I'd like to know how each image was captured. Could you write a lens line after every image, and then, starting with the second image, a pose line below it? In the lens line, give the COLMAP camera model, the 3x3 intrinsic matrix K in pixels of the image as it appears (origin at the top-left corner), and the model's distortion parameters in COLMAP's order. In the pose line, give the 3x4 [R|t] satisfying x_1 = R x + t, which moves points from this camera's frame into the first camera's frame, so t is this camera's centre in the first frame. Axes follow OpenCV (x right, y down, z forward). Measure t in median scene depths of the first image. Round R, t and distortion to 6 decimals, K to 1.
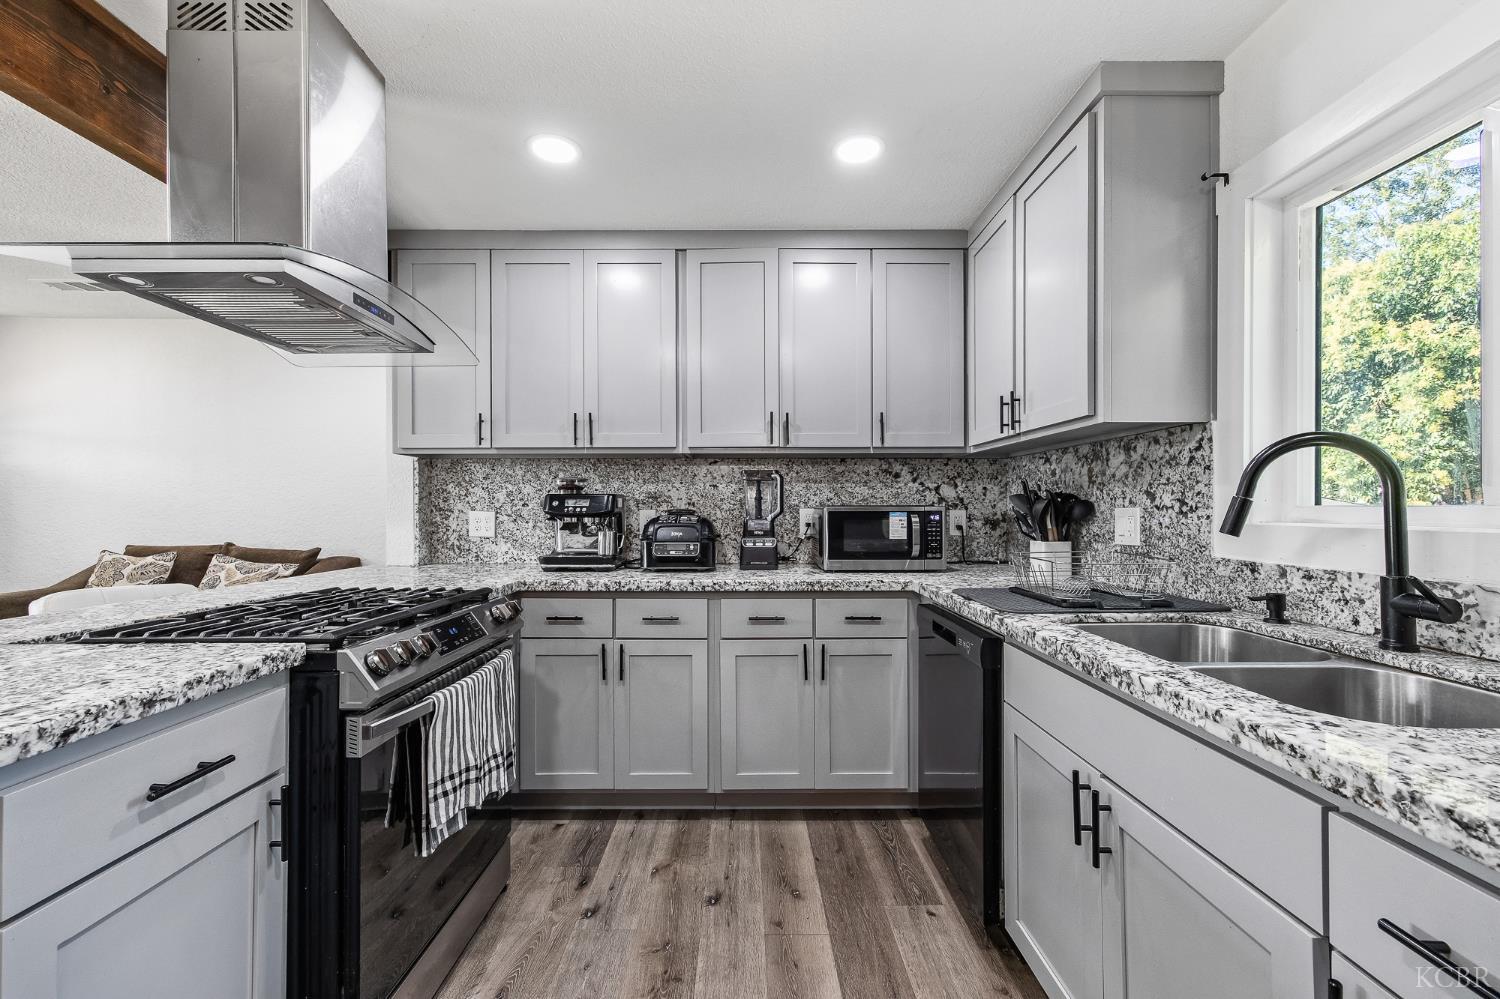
lens RADIAL K [[607.8, 0, 748.3], [0, 607.8, 504.0], [0, 0, 1]] dist [-0.000048, 0.000165]
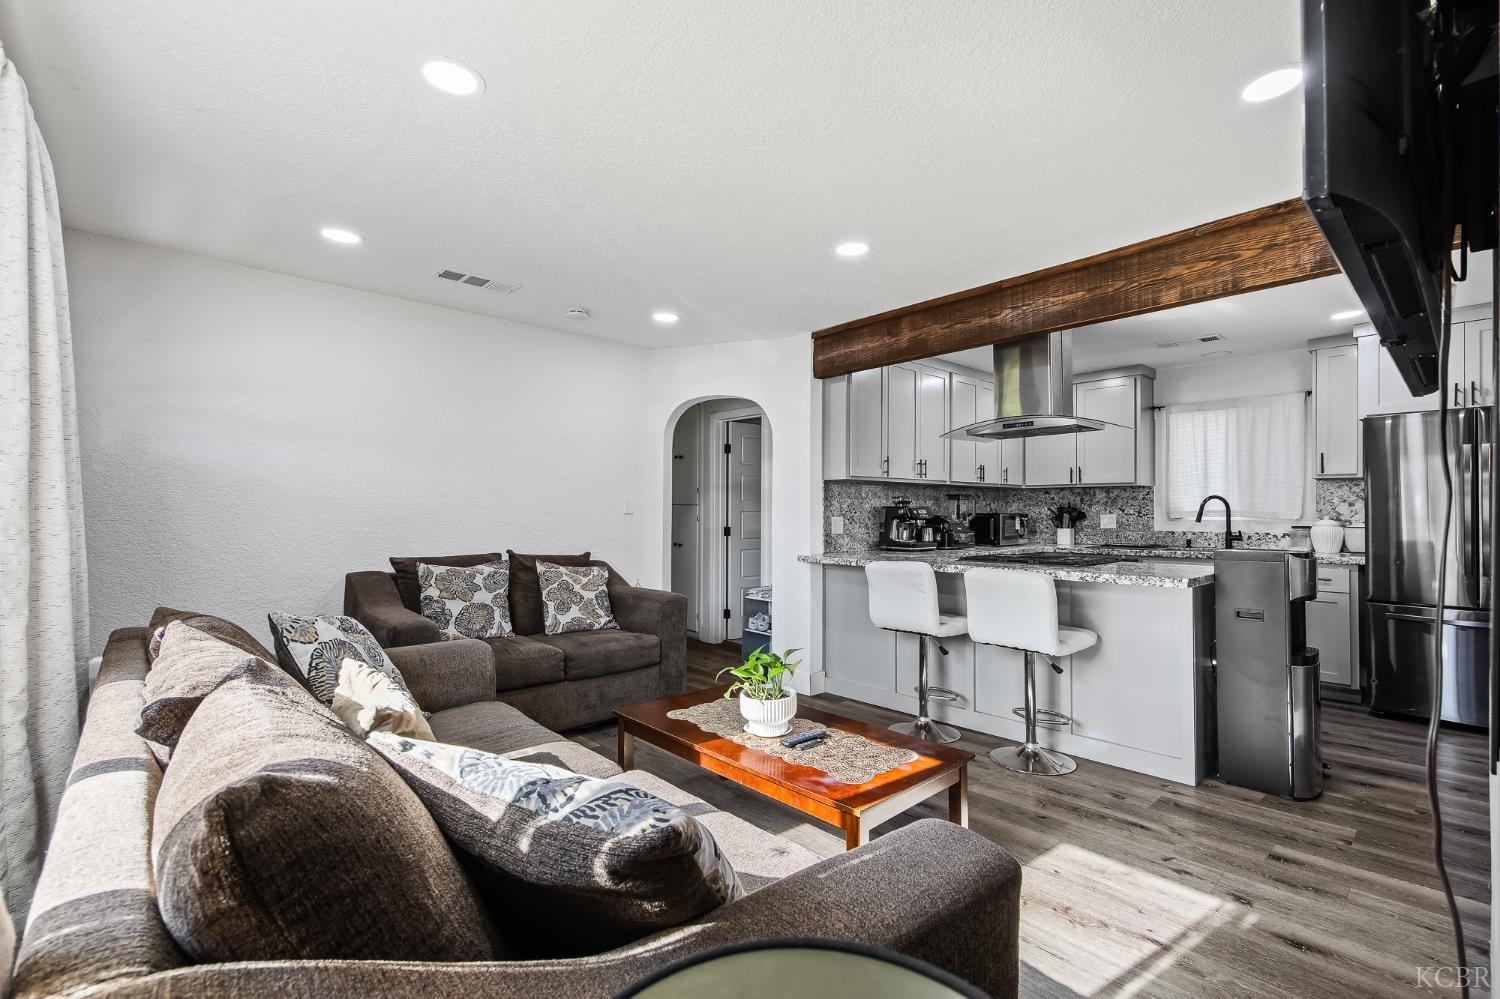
lens RADIAL K [[666.4, 0, 751.8], [0, 666.4, 504.2], [0, 0, 1]] dist [-0.001037, -0.000073]
pose [[0.739390, 0.009294, 0.673214, -2.525338], [-0.006095, 0.999956, -0.007111, -0.008584], [-0.673250, 0.001154, 0.739414, -0.098646]]
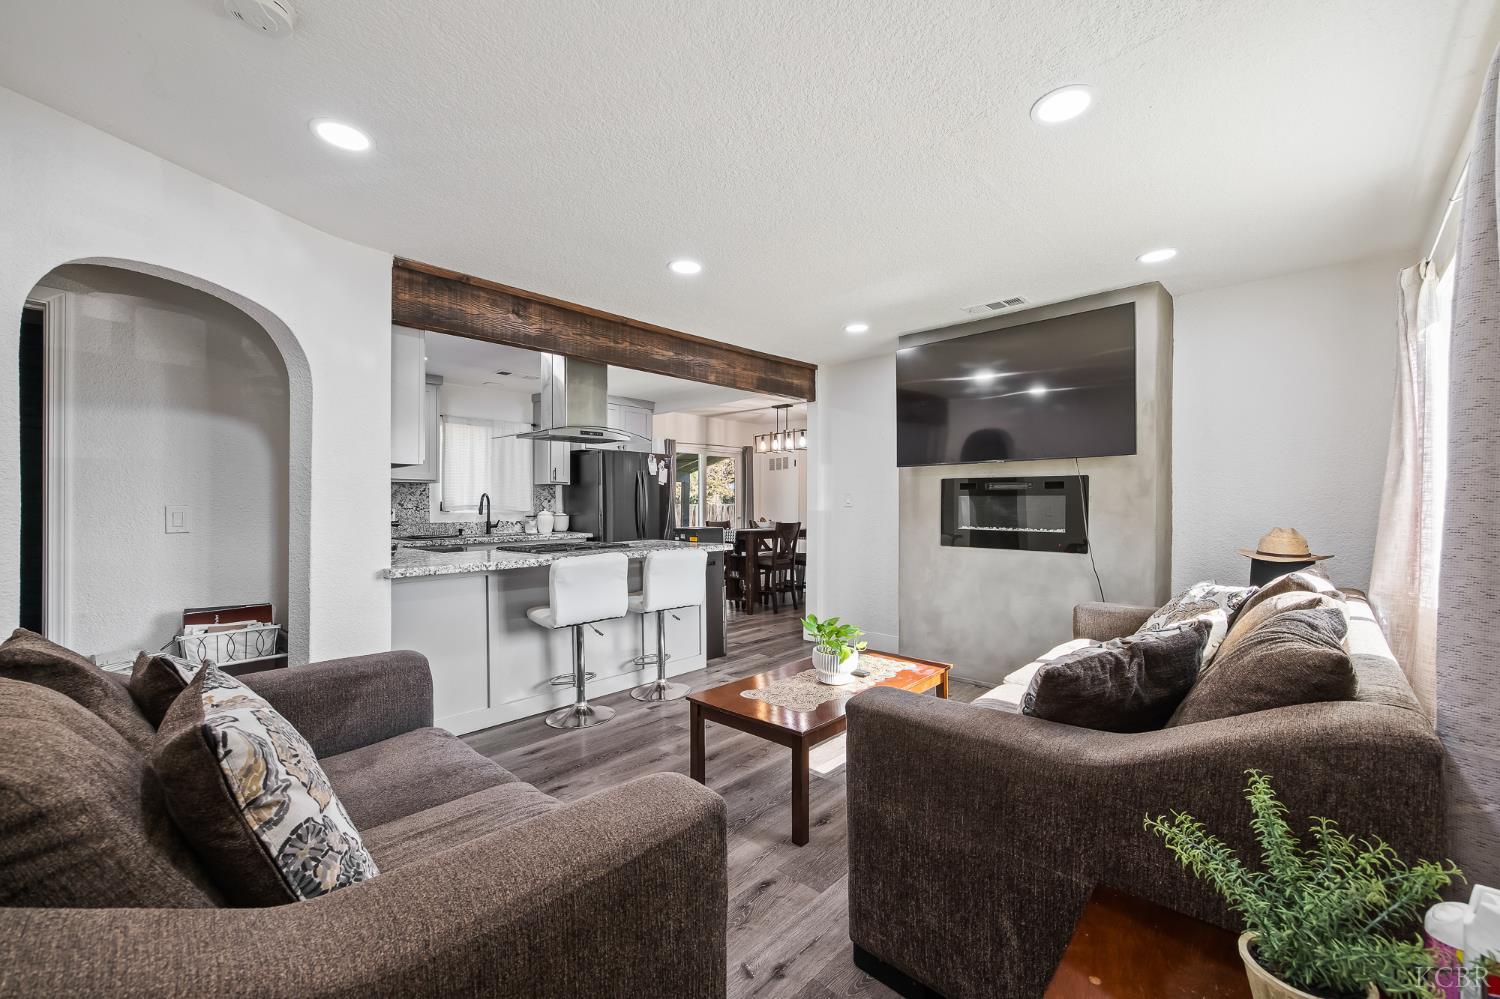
lens RADIAL K [[607.8, 0, 750.2], [0, 607.8, 503.5], [0, 0, 1]] dist [-0.000048, 0.000165]
pose [[-0.728706, 0.004865, 0.684810, -2.494484], [-0.000897, 0.999967, -0.008059, 0.001266], [-0.684826, -0.006486, -0.728677, 1.920626]]
